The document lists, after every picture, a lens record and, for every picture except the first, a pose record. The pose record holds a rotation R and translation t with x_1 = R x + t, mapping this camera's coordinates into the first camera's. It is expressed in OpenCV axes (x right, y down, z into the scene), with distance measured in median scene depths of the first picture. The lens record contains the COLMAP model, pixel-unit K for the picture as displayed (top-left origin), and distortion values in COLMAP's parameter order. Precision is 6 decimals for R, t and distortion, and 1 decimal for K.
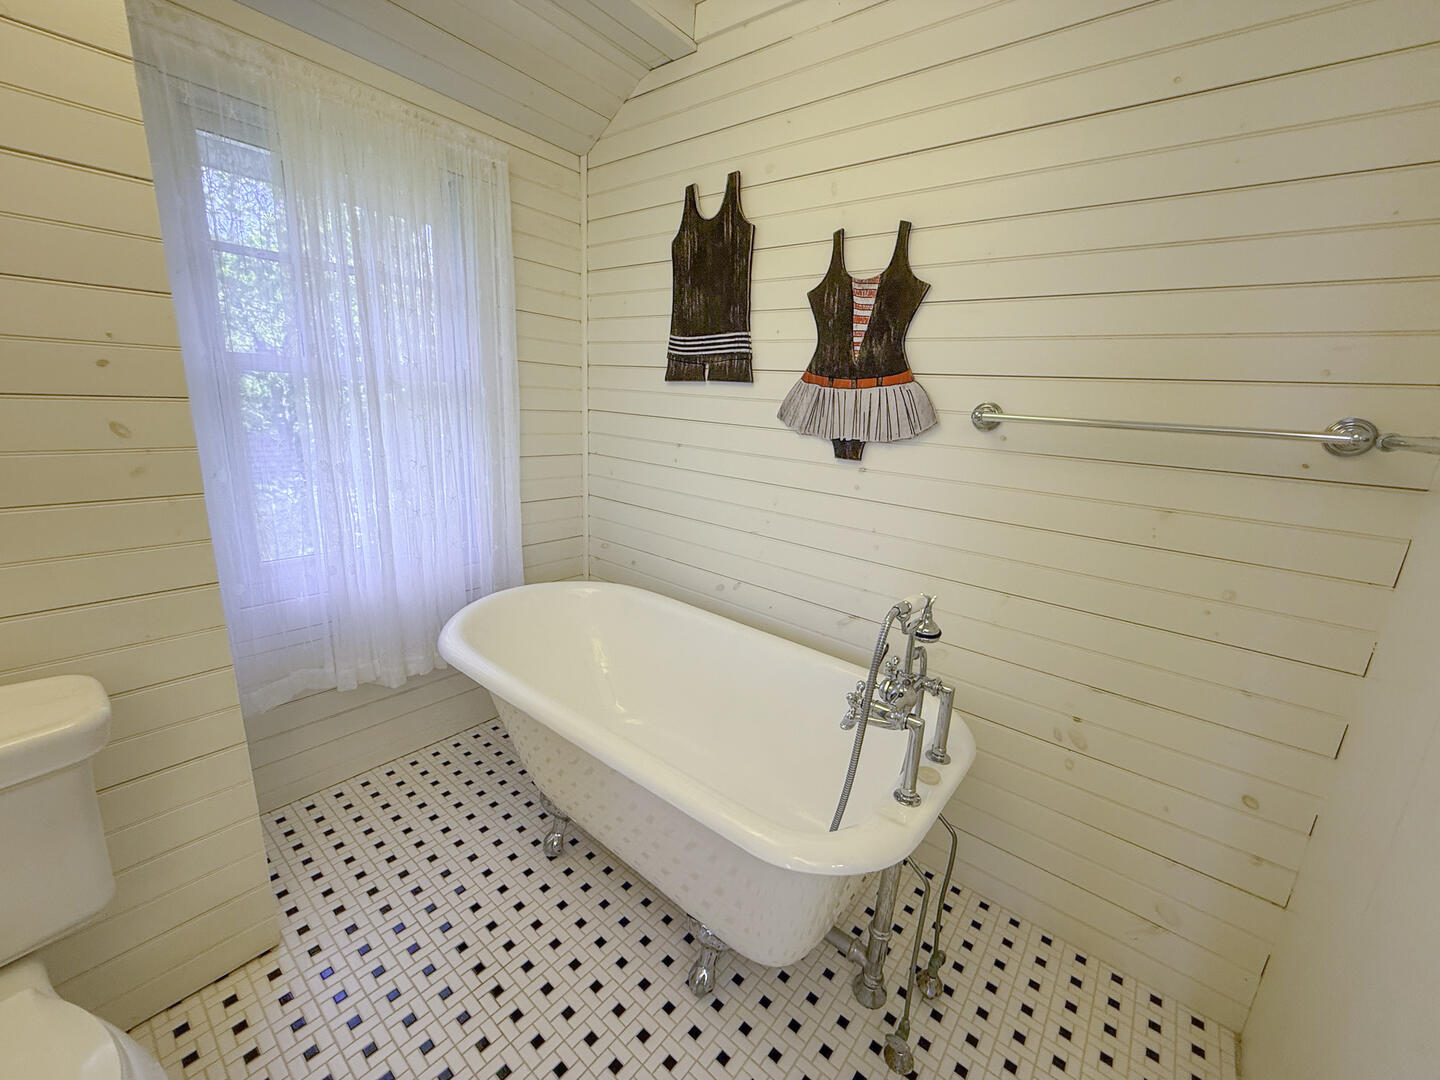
lens RADIAL K [[588.7, 0, 721.6], [0, 588.7, 541.5], [0, 0, 1]] dist [0.002964, -0.000072]
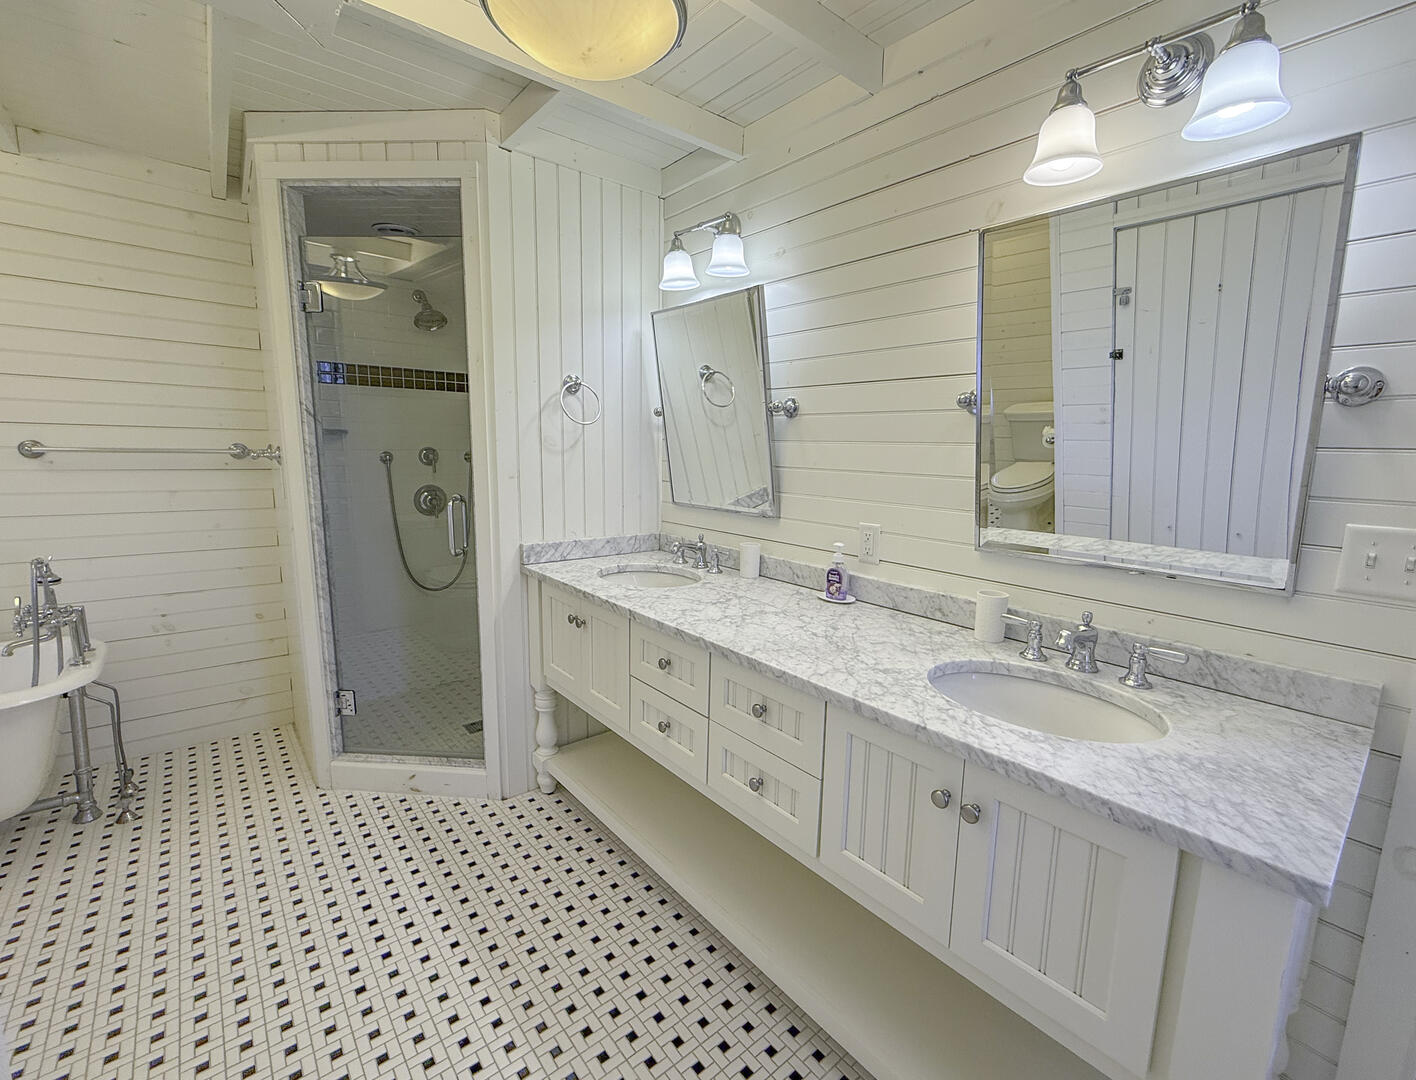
lens RADIAL K [[617.3, 0, 707.8], [0, 617.3, 545.5], [0, 0, 1]] dist [-0.000294, -0.000011]
pose [[0.207613, -0.208605, 0.955710, -0.659996], [0.219613, 0.961997, 0.162270, 0.133153], [-0.953240, 0.176197, 0.245535, -0.881871]]
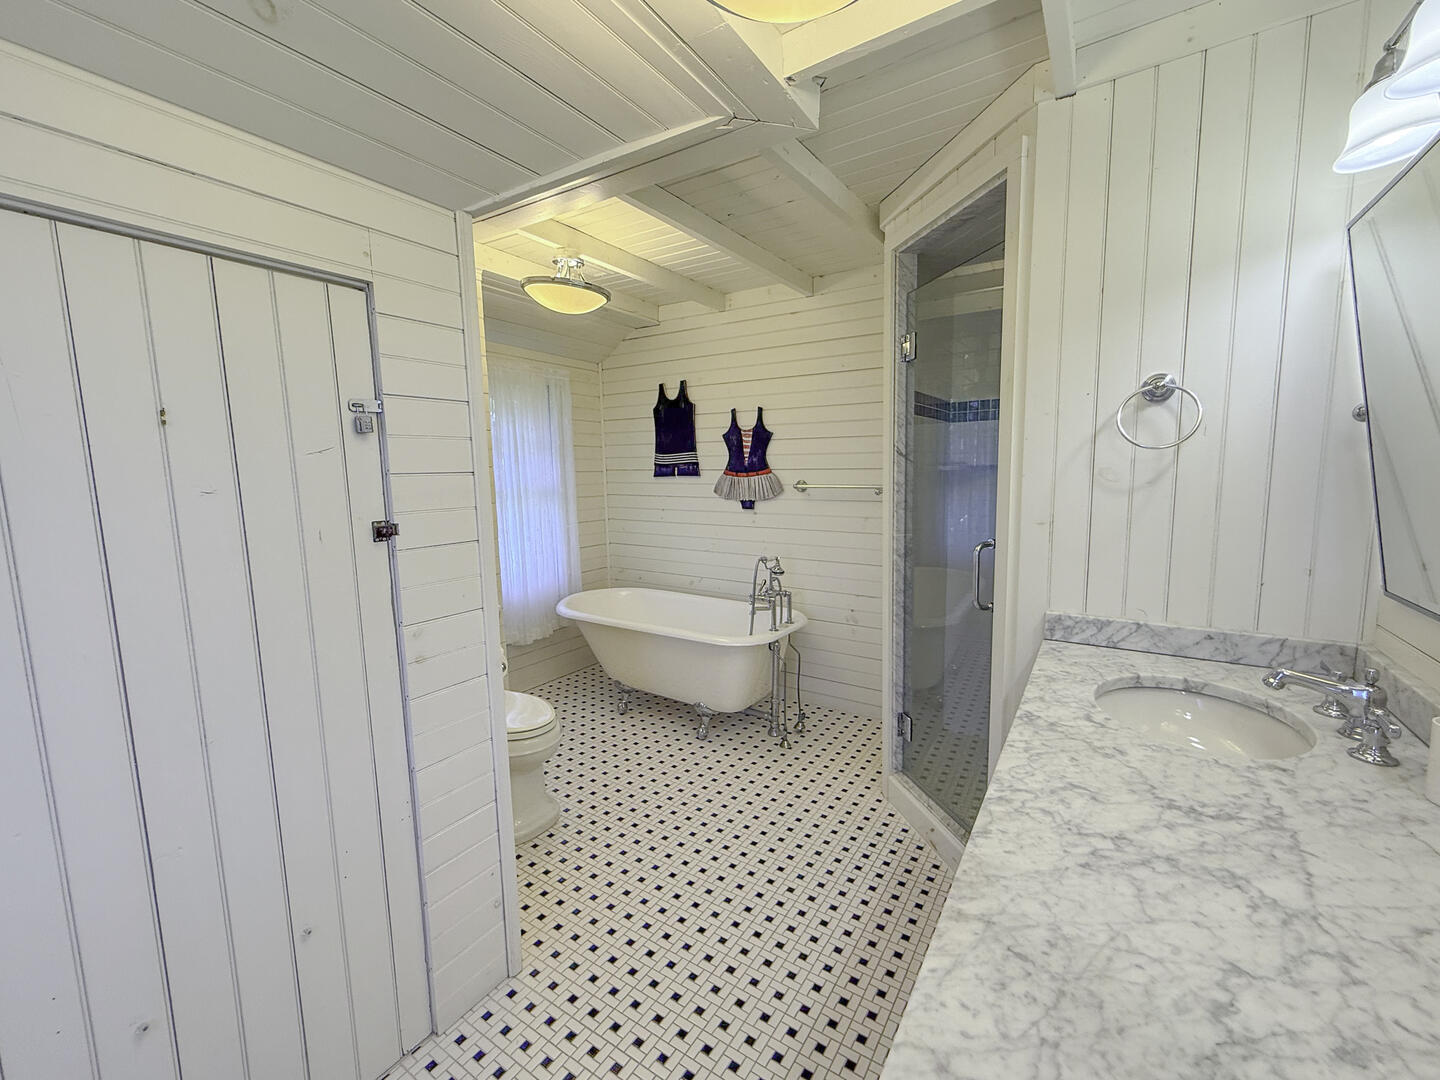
lens RADIAL K [[588.7, 0, 719.1], [0, 588.7, 543.5], [0, 0, 1]] dist [0.002964, -0.000072]
pose [[0.992709, -0.080878, 0.089369, -0.090575], [0.090155, 0.990358, -0.105180, 0.199426], [-0.080001, 0.112471, 0.990429, -1.094626]]
